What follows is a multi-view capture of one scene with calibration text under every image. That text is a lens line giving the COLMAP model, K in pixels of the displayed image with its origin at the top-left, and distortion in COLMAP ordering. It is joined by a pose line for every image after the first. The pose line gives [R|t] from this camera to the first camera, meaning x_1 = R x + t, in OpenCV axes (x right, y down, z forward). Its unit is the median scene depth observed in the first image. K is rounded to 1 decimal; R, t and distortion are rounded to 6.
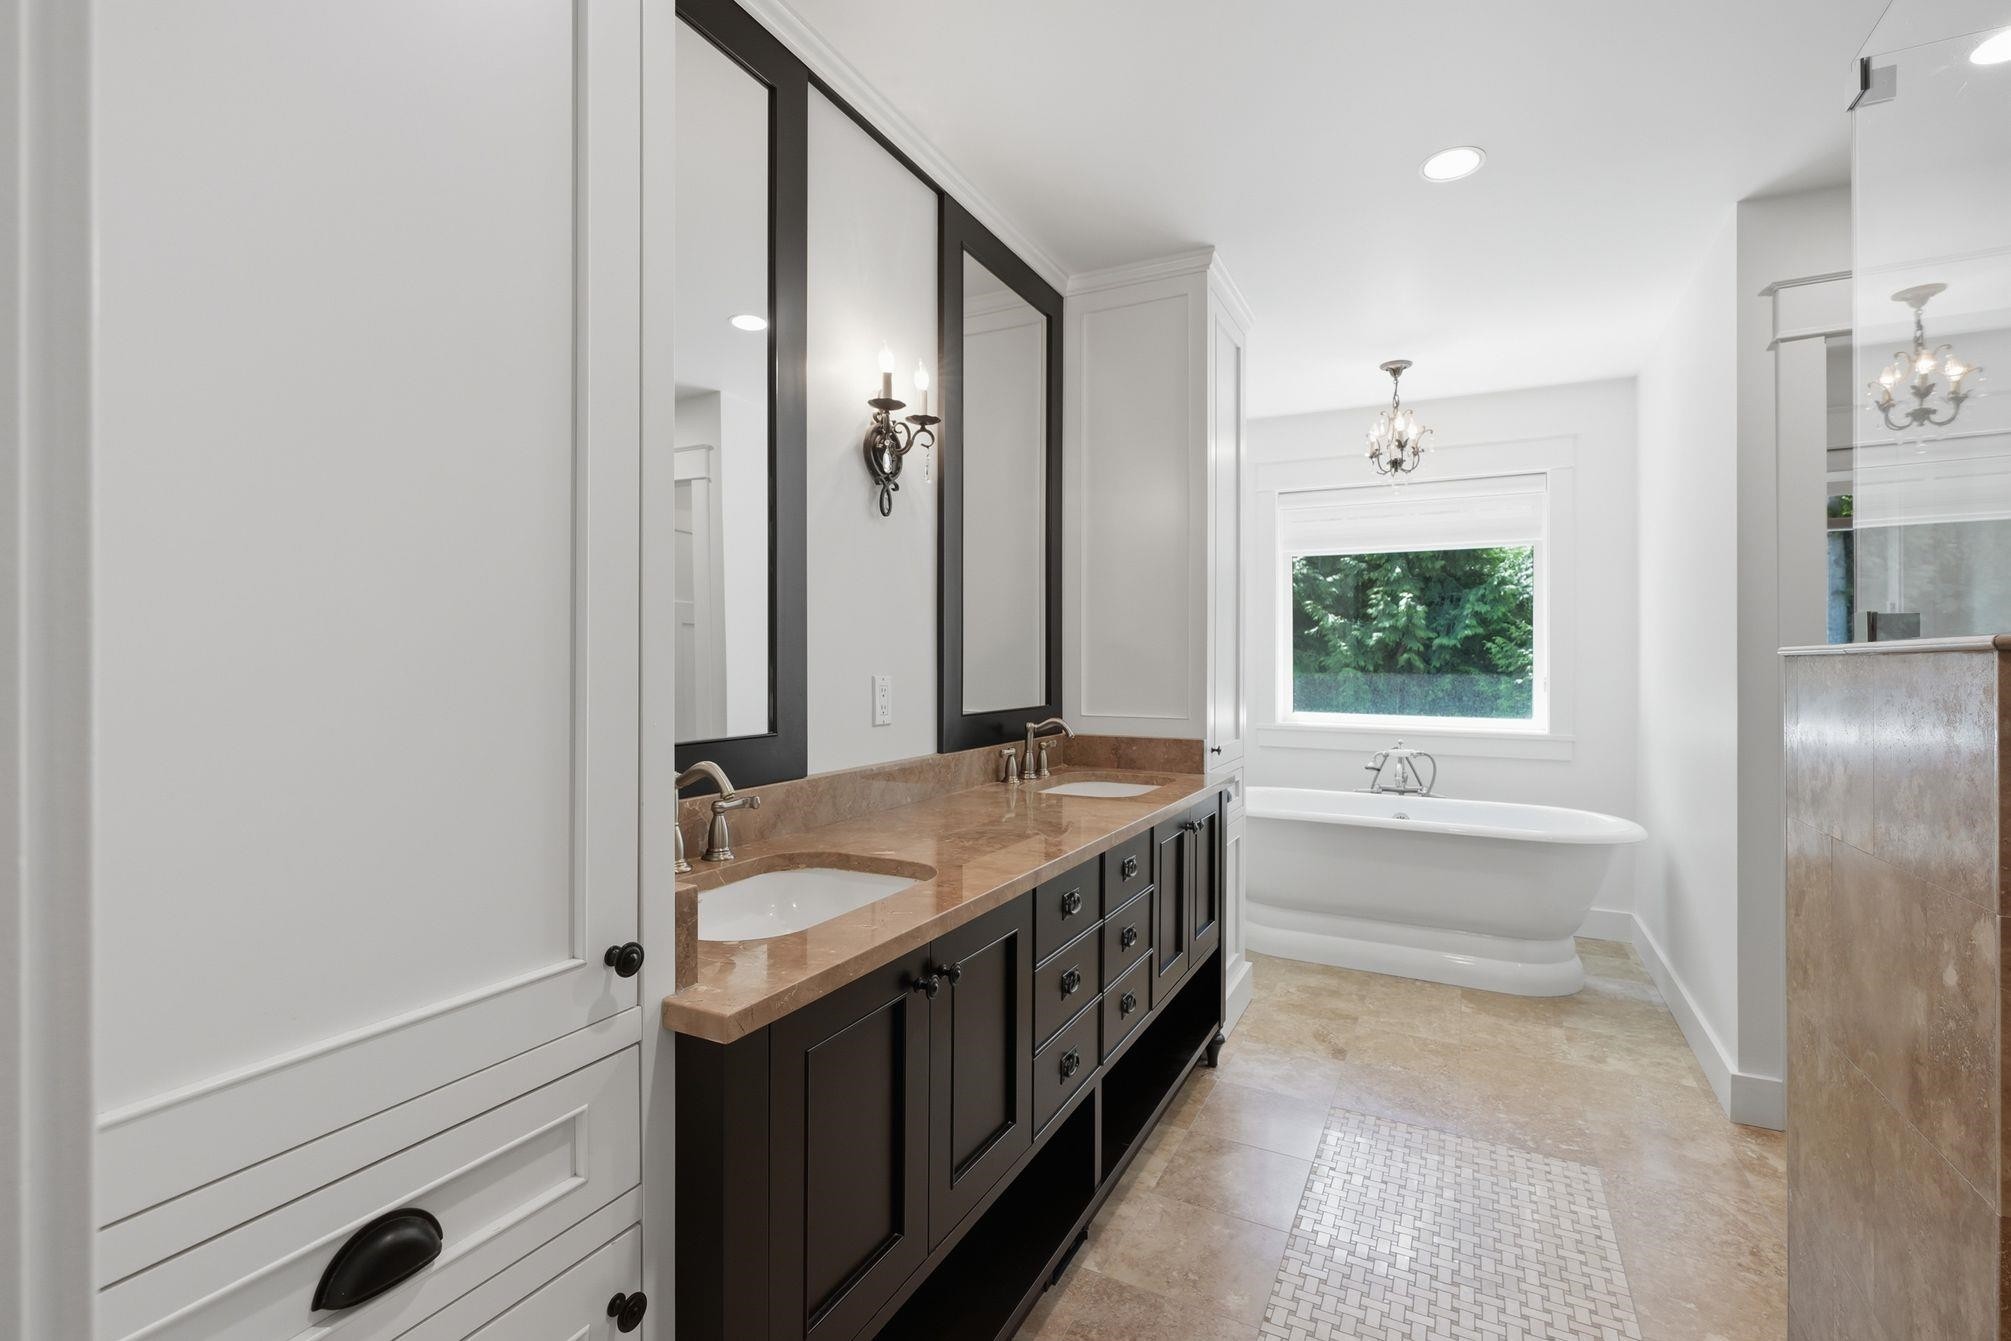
lens RADIAL K [[902.9, 0, 1001.4], [0, 902.9, 666.7], [0, 0, 1]] dist [0.004487, 0.000771]
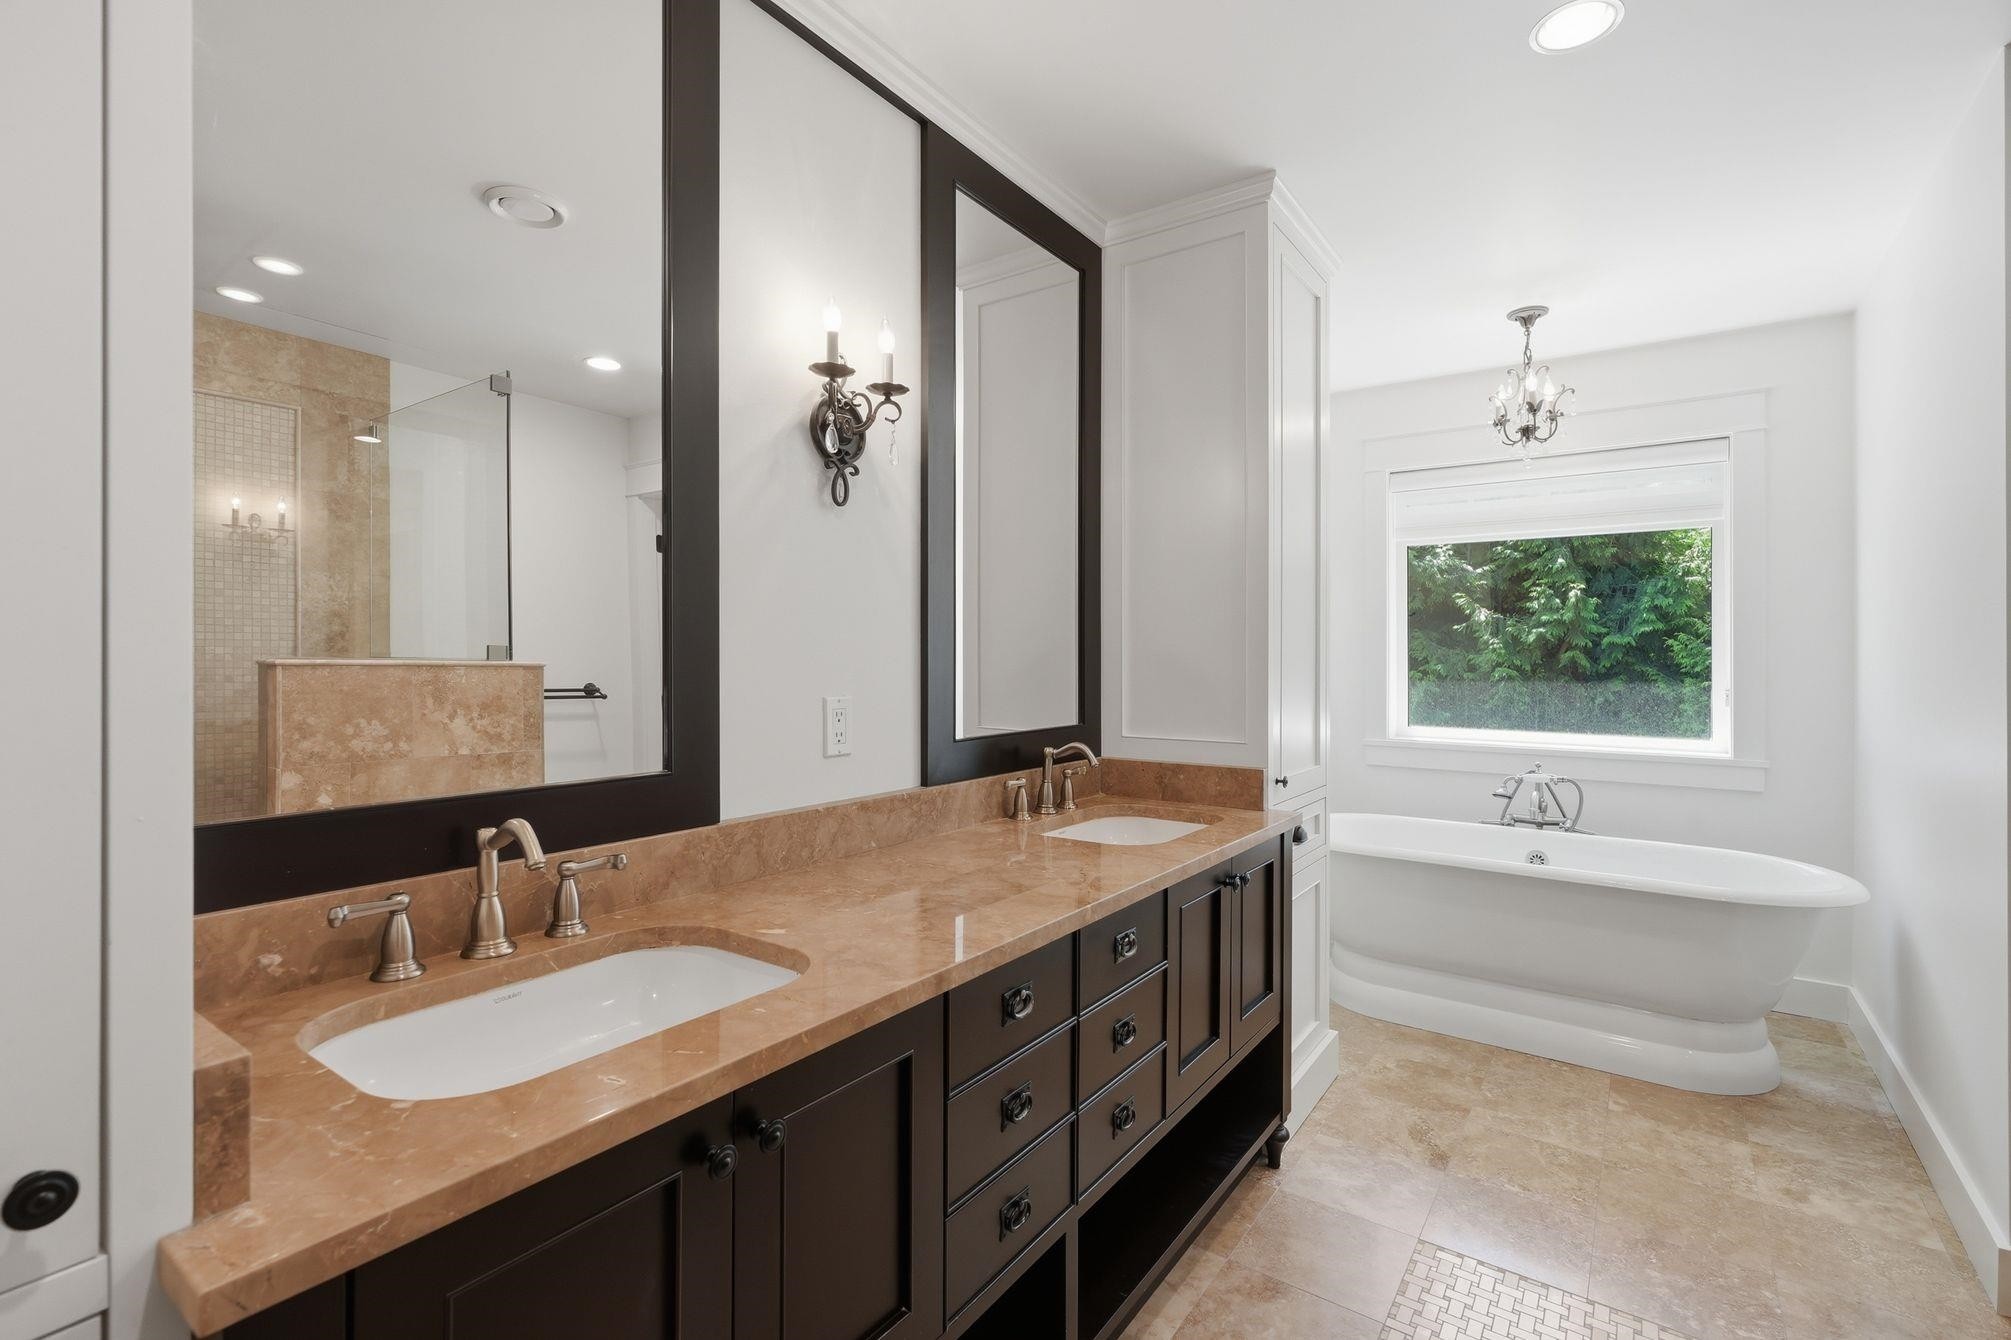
lens RADIAL K [[902.9, 0, 1011.7], [0, 902.9, 662.8], [0, 0, 1]] dist [0.004487, 0.000771]
pose [[0.990205, -0.001053, -0.139618, 0.113163], [0.000858, 0.999999, -0.001456, -0.015854], [0.139620, 0.001322, 0.990204, 0.152127]]
